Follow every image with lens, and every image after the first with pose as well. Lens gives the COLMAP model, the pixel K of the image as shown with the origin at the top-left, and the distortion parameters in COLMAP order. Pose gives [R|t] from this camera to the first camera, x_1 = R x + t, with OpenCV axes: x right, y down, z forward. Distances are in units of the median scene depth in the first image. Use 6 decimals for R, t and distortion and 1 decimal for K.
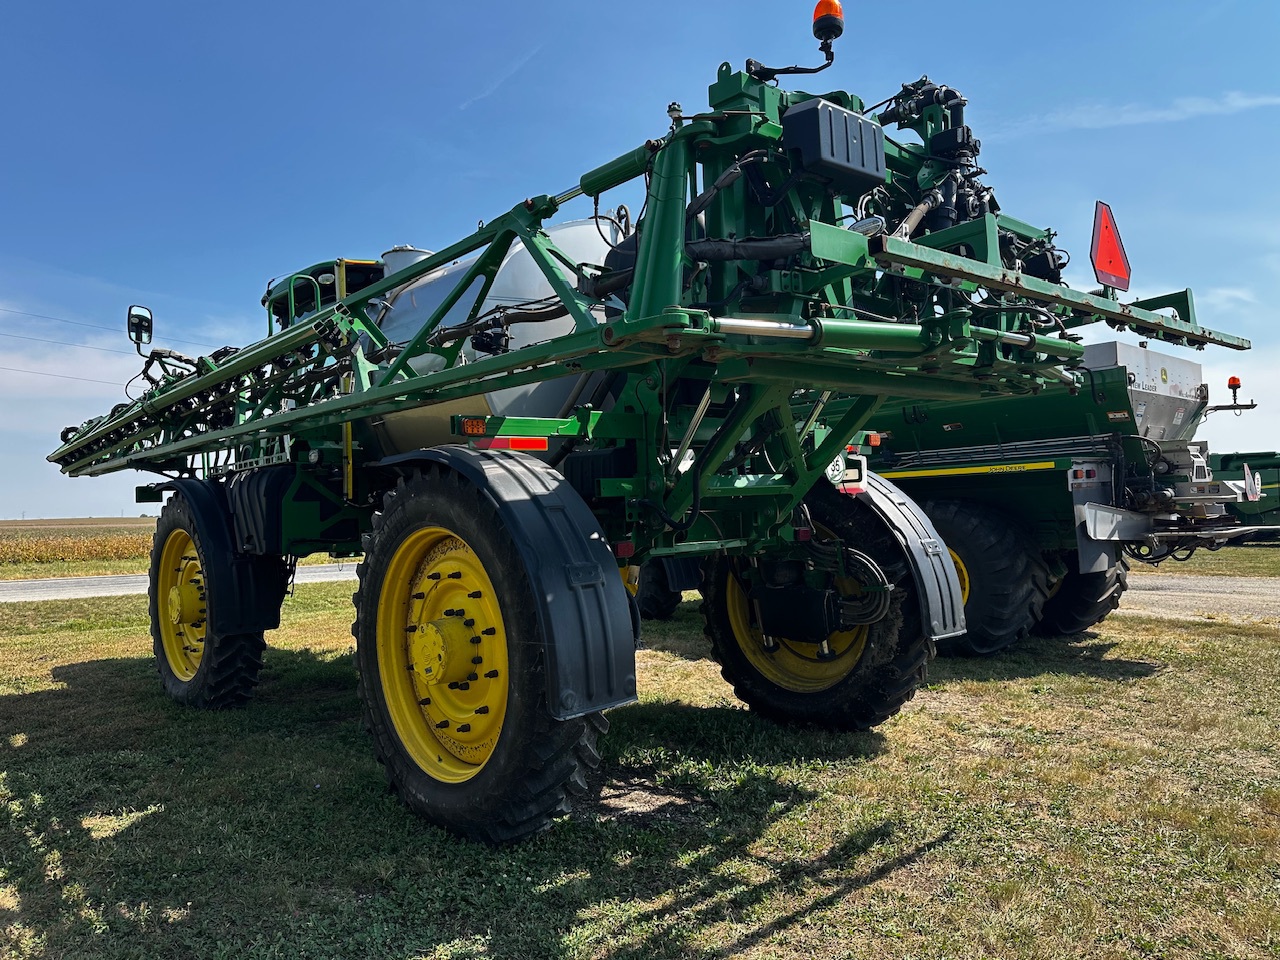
lens RADIAL K [[899.4, 0, 648.3], [0, 899.4, 474.5], [0, 0, 1]] dist [0.133847, -0.217747]
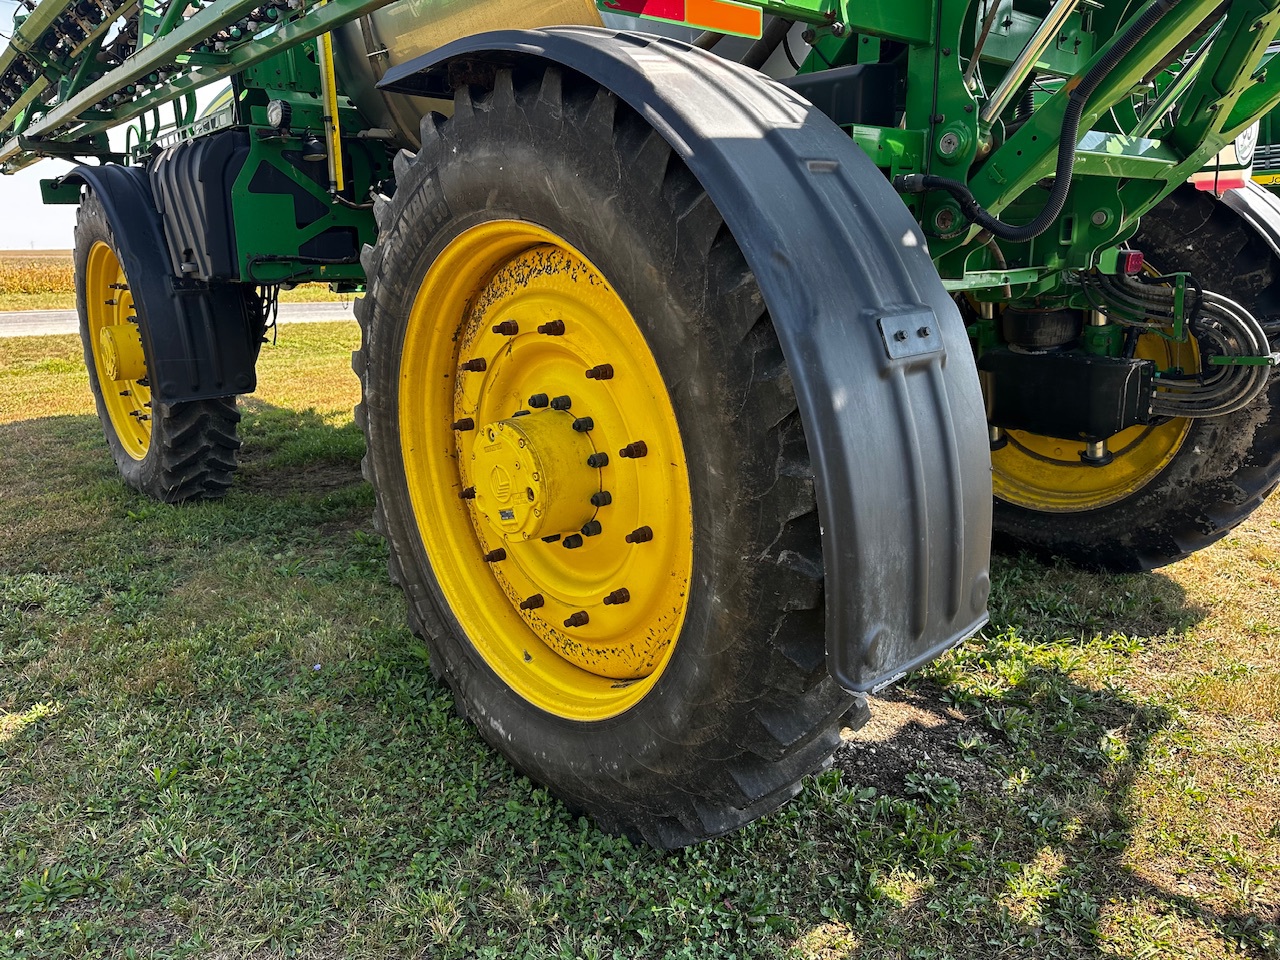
lens RADIAL K [[899.4, 0, 648.3], [0, 899.4, 474.5], [0, 0, 1]] dist [0.133847, -0.217747]
pose [[0.999607, 0.023343, -0.015515, -0.133261], [-0.018194, 0.961468, 0.274315, 0.046545], [0.021320, -0.273925, 0.961515, 0.449813]]
